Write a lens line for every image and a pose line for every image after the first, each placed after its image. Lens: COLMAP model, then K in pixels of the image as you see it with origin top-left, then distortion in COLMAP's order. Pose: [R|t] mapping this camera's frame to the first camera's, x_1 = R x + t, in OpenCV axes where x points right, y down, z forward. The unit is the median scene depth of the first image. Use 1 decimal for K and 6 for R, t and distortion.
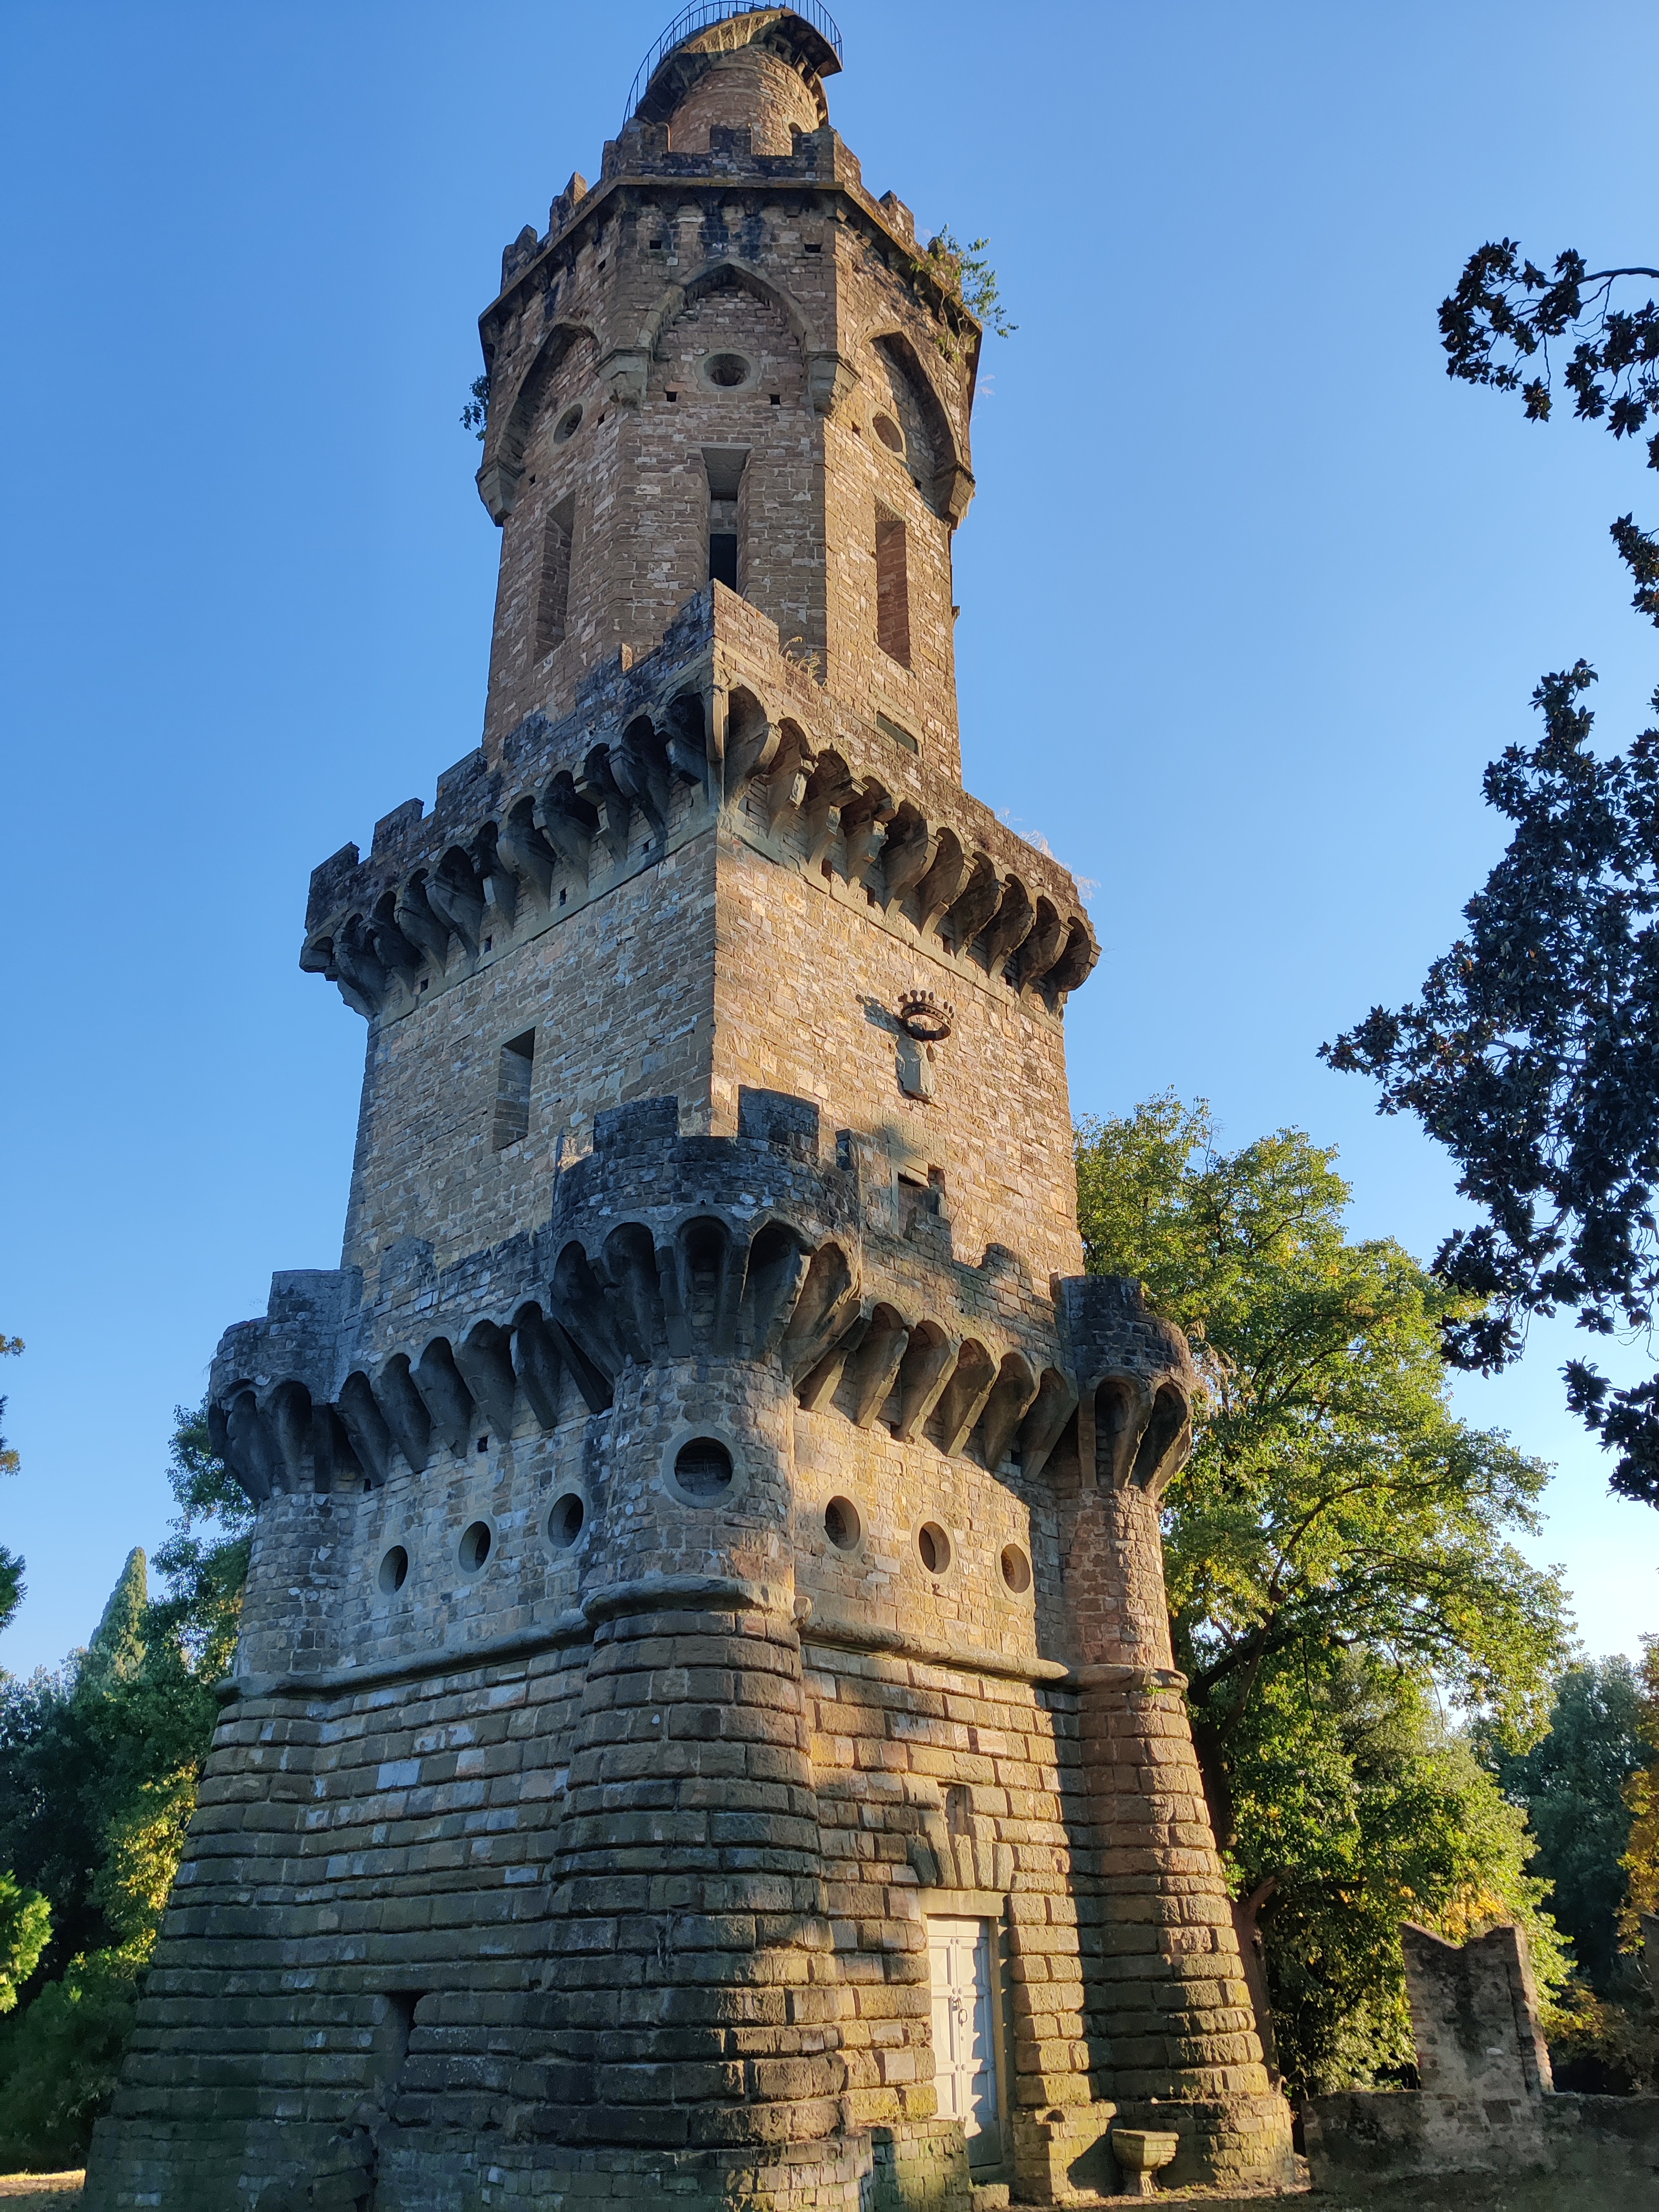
lens RADIAL K [[1680.9, 0, 841.2], [0, 1680.9, 1122.4], [0, 0, 1]] dist [-0.003804, -0.006389]
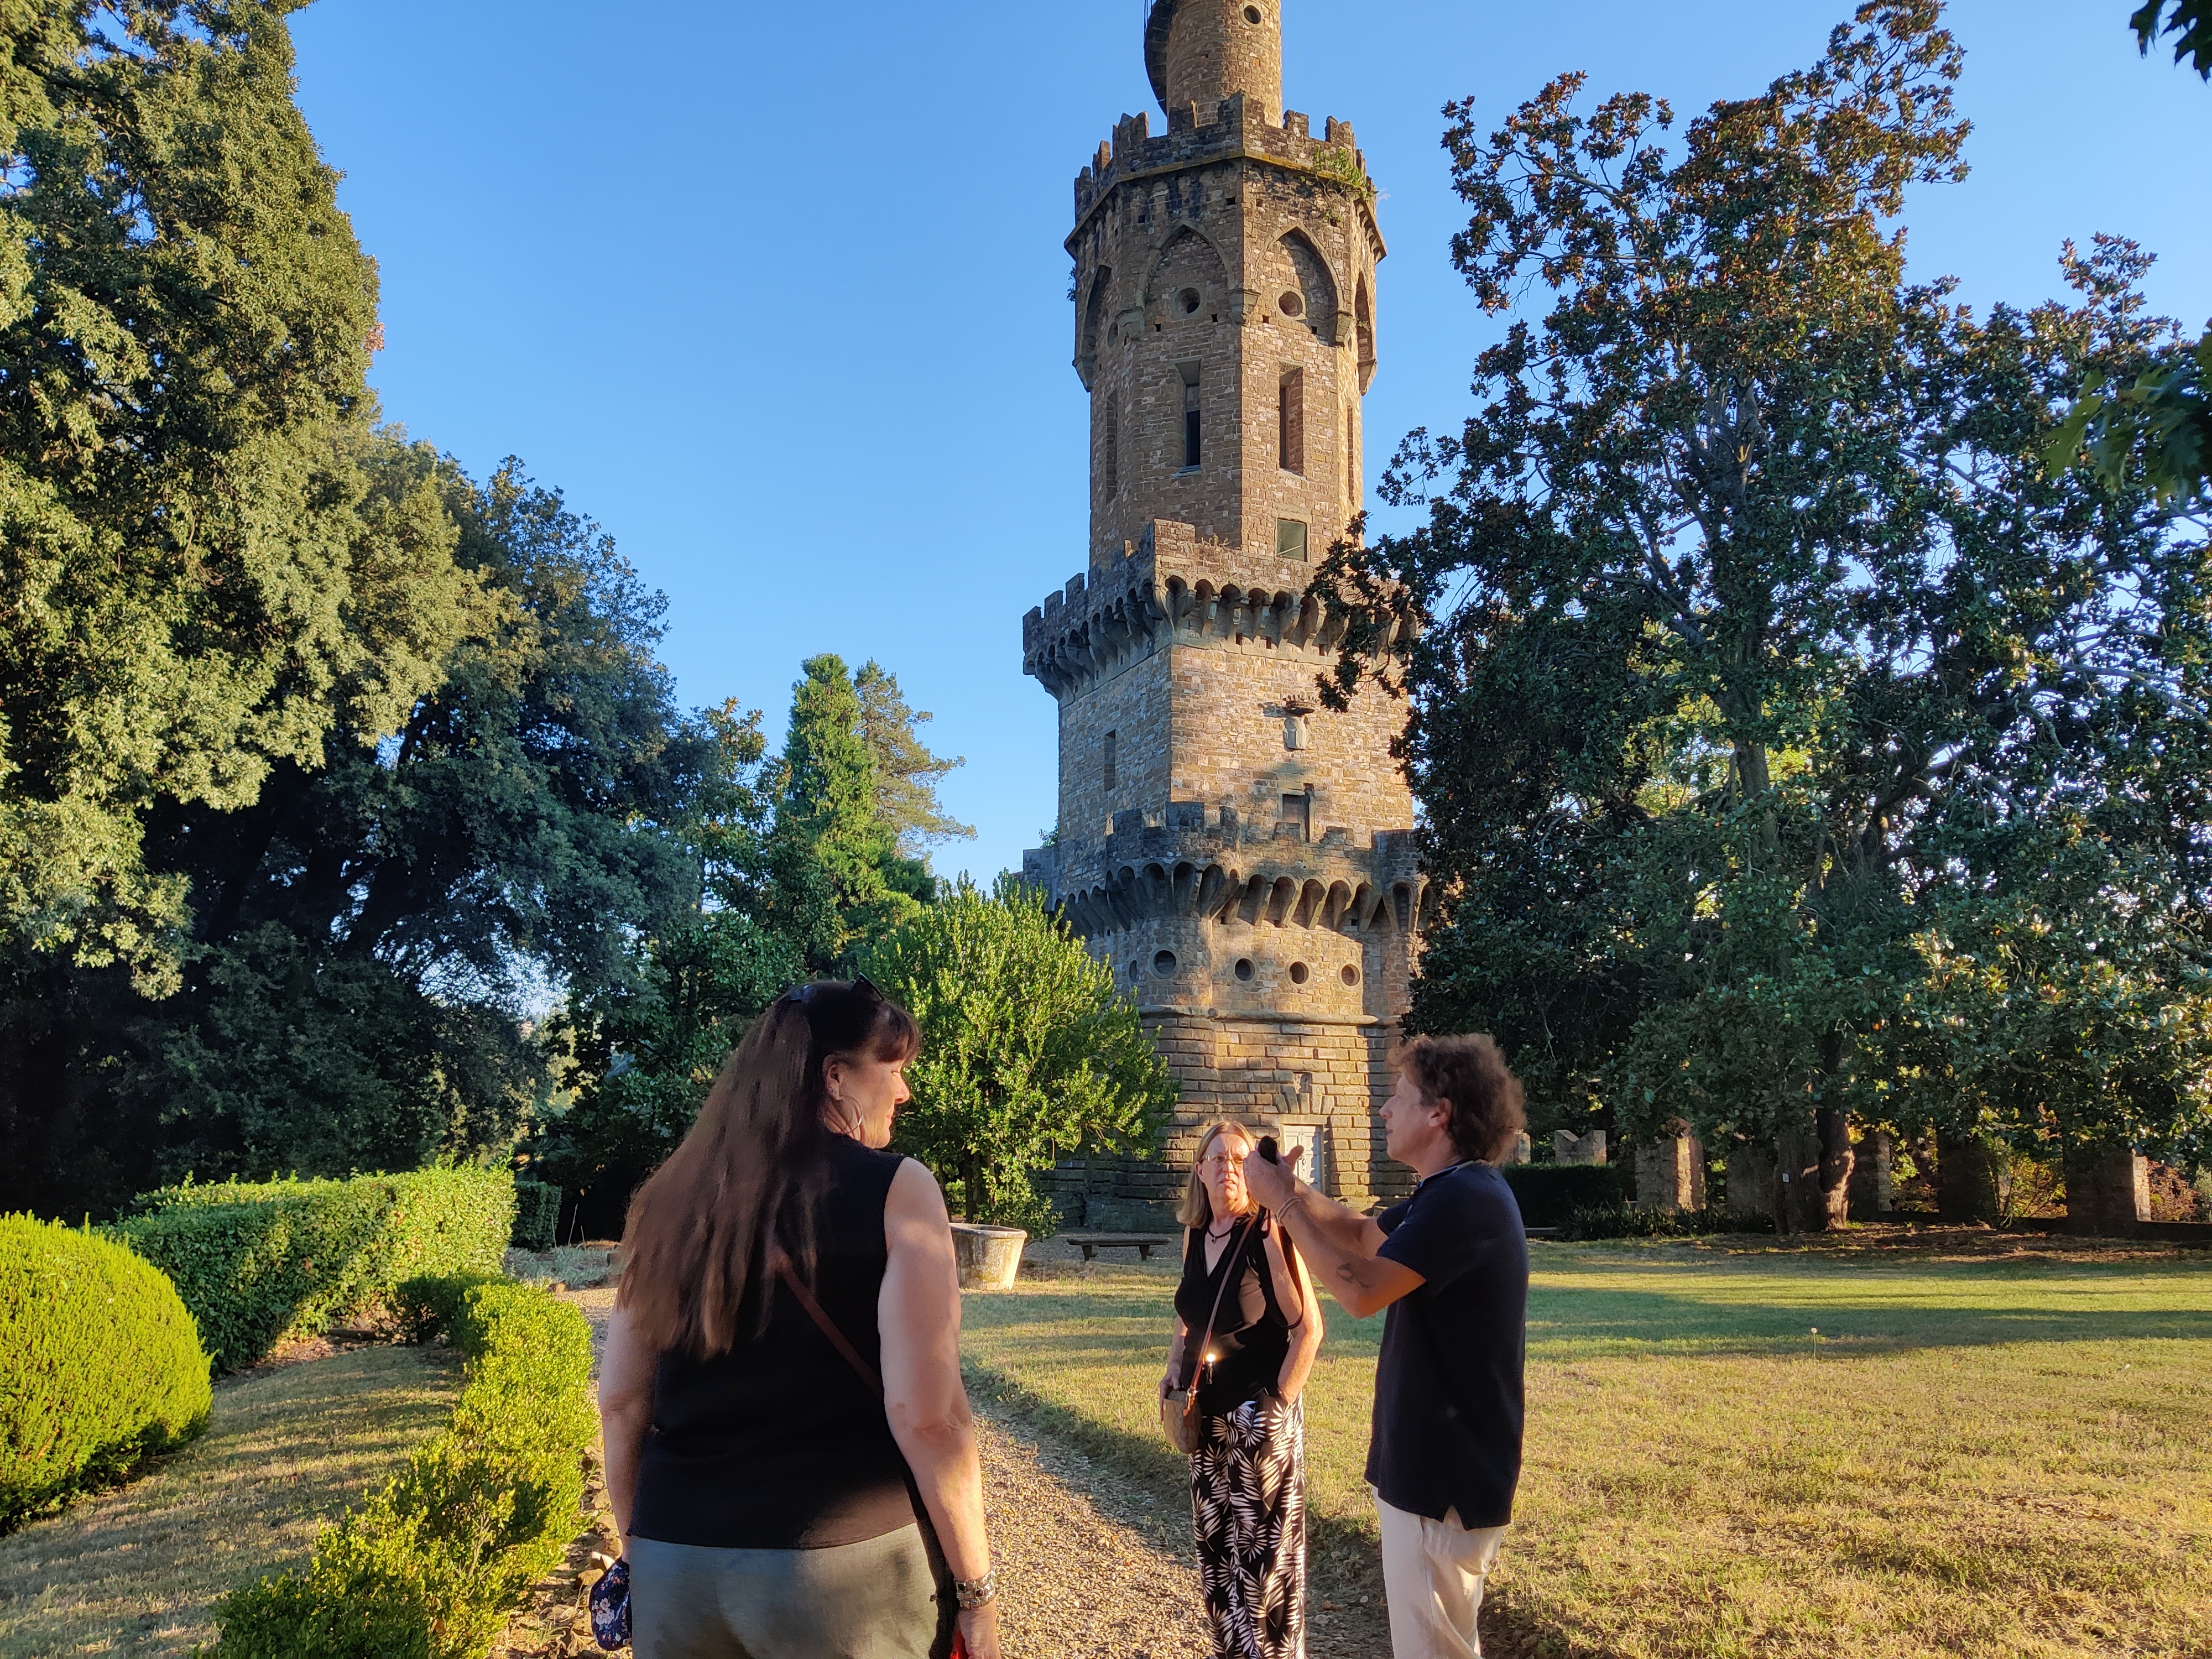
lens RADIAL K [[1680.9, 0, 1101.5], [0, 1680.9, 823.5], [0, 0, 1]] dist [-0.003804, -0.006389]
pose [[0.915987, -0.054646, -0.397470, 0.628552], [0.166949, 0.952752, 0.253754, -0.480948], [0.364824, -0.298792, 0.881831, -0.886445]]
